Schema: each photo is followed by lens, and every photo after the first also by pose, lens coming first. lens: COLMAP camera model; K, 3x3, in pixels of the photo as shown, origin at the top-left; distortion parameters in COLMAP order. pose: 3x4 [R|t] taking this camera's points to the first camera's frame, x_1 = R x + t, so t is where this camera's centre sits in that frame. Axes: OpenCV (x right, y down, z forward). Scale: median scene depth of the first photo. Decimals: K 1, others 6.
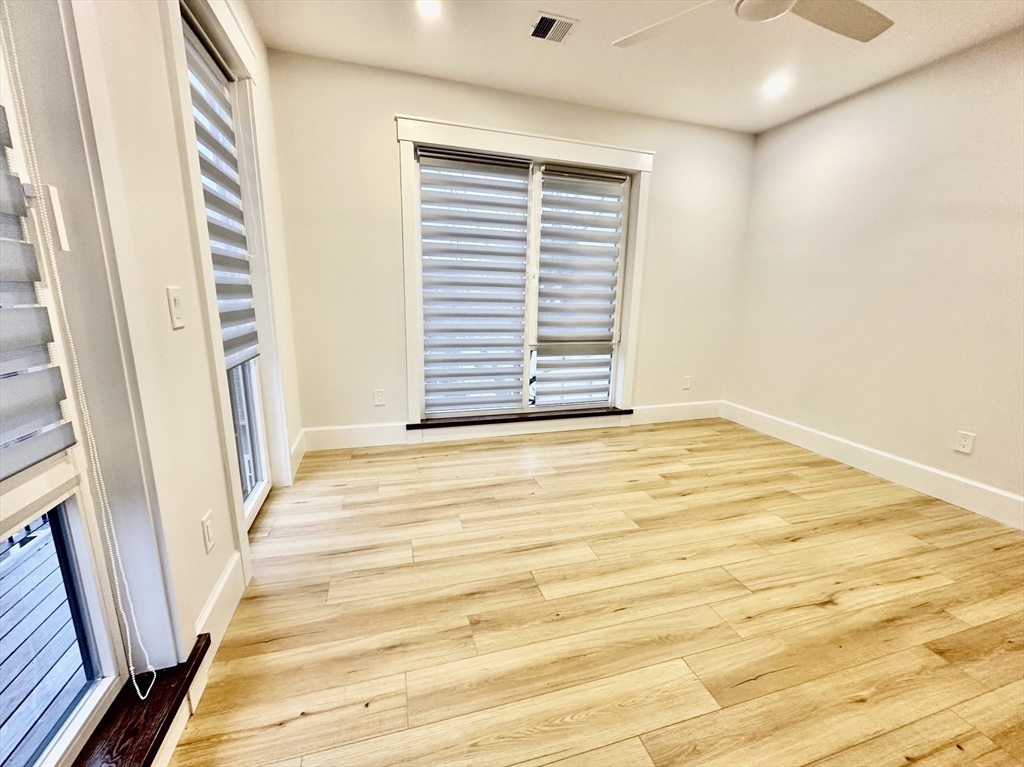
lens RADIAL K [[424.7, 0, 504.3], [0, 424.7, 383.9], [0, 0, 1]] dist [-0.001873, -0.000514]
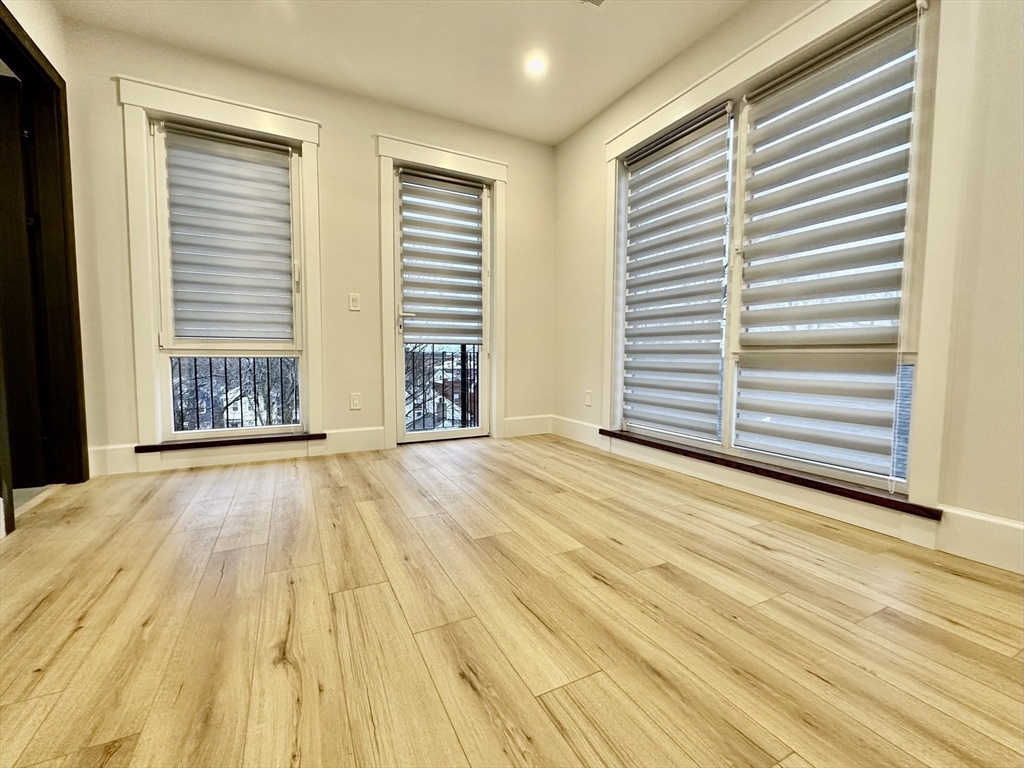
lens RADIAL K [[424.7, 0, 504.3], [0, 424.7, 384.4], [0, 0, 1]] dist [-0.001873, -0.000514]
pose [[0.185068, 0.052922, -0.981300, 0.869581], [-0.208321, 0.977968, 0.013454, 0.032479], [0.960392, 0.201935, 0.192015, 0.685443]]
